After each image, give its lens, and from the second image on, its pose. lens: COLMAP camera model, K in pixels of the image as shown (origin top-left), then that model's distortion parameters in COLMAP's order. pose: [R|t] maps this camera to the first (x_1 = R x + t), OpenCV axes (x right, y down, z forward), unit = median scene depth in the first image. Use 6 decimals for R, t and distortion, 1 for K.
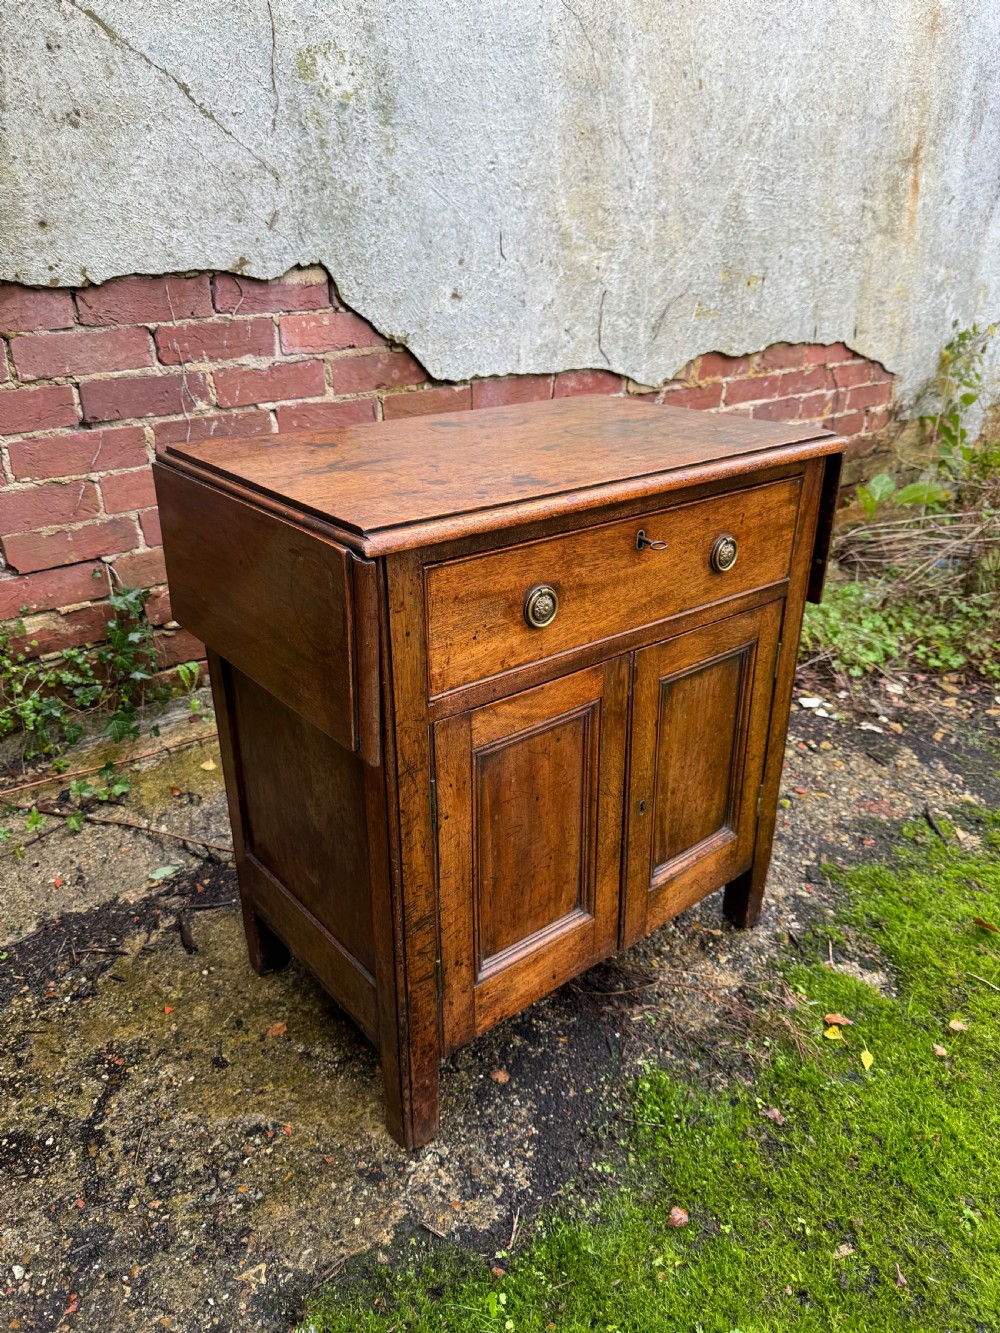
lens RADIAL K [[953.4, 0, 501.0], [0, 953.4, 664.4], [0, 0, 1]] dist [0.010980, -0.024997]
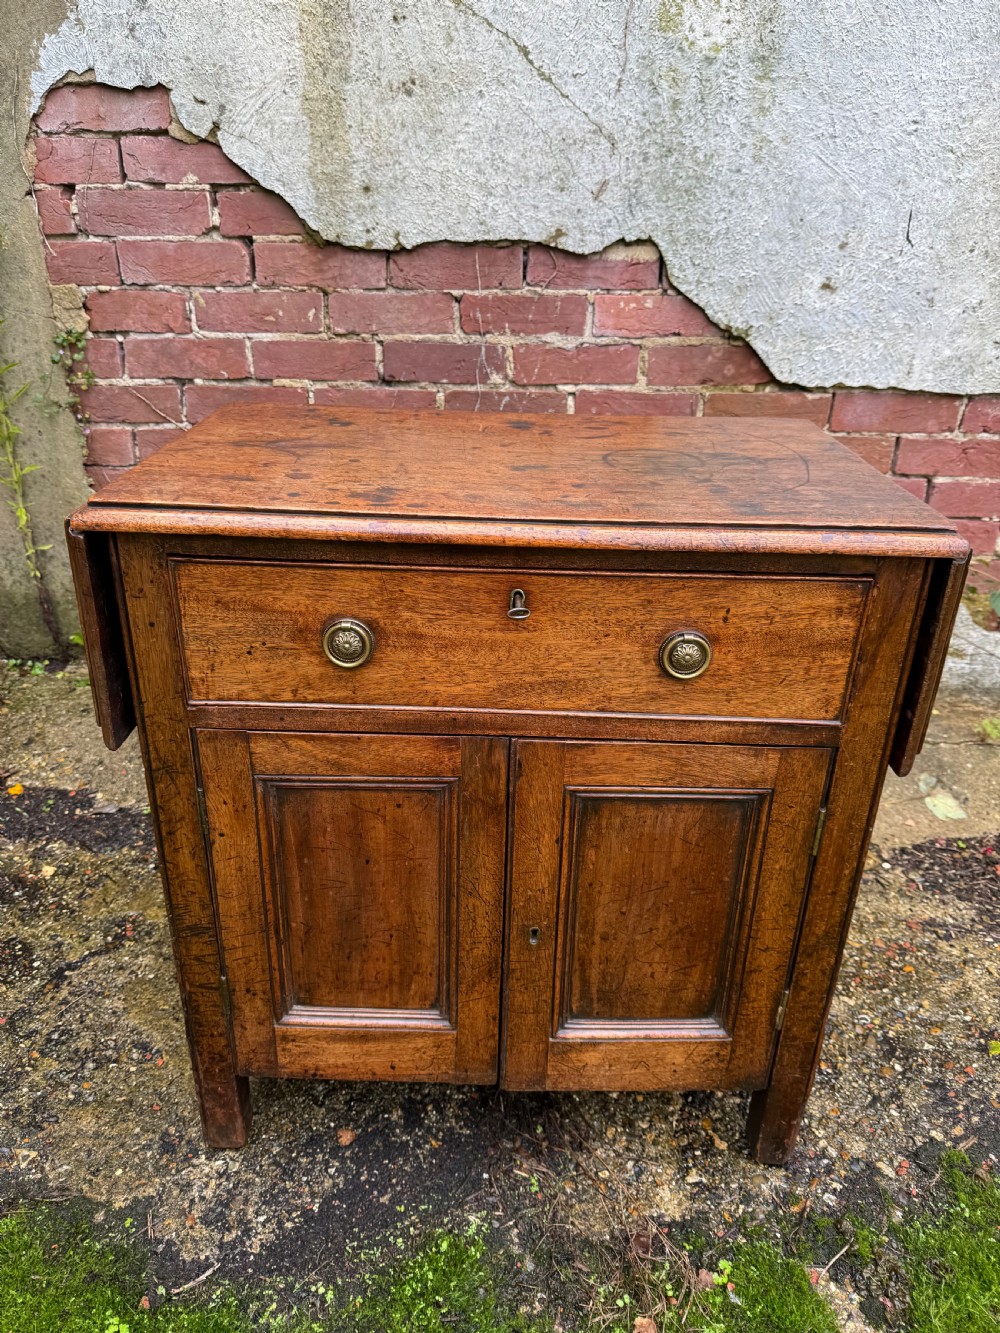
lens RADIAL K [[958.5, 0, 500.0], [0, 958.5, 669.4], [0, 0, 1]] dist [-0.007453, -0.005073]
pose [[0.767117, 0.295117, -0.569594, 0.415421], [-0.284101, 0.952369, 0.110819, -0.111677], [0.575168, 0.076811, 0.814421, 0.257540]]
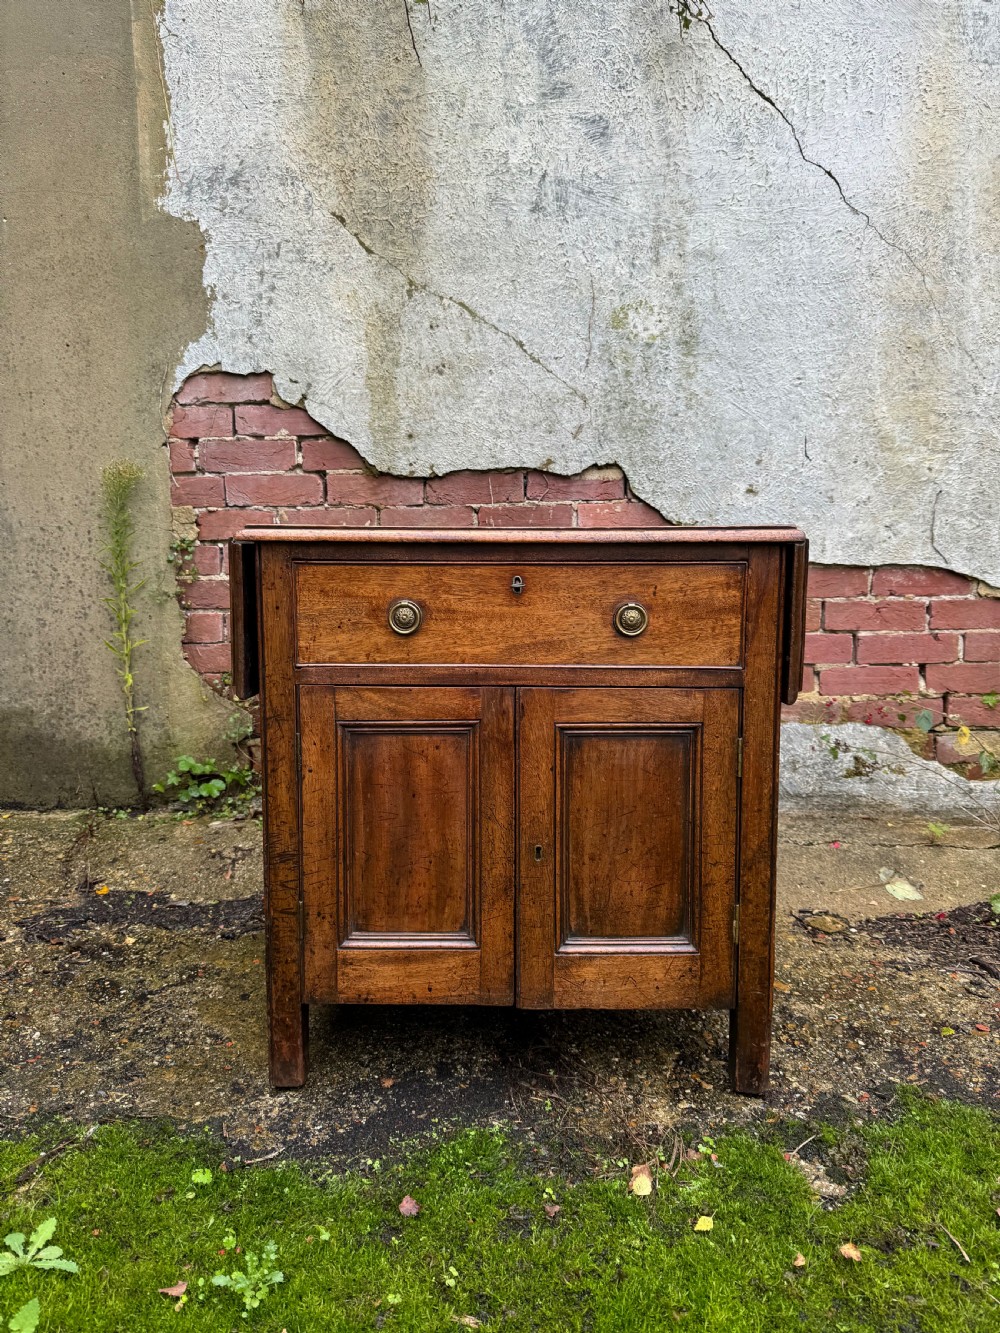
lens RADIAL K [[949.4, 0, 504.1], [0, 949.4, 665.6], [0, 0, 1]] dist [0.017847, -0.037400]
pose [[0.761250, 0.072989, -0.644338, 0.626826], [-0.263655, 0.942644, -0.204714, 0.145319], [0.592439, 0.325722, 0.736832, 0.114644]]
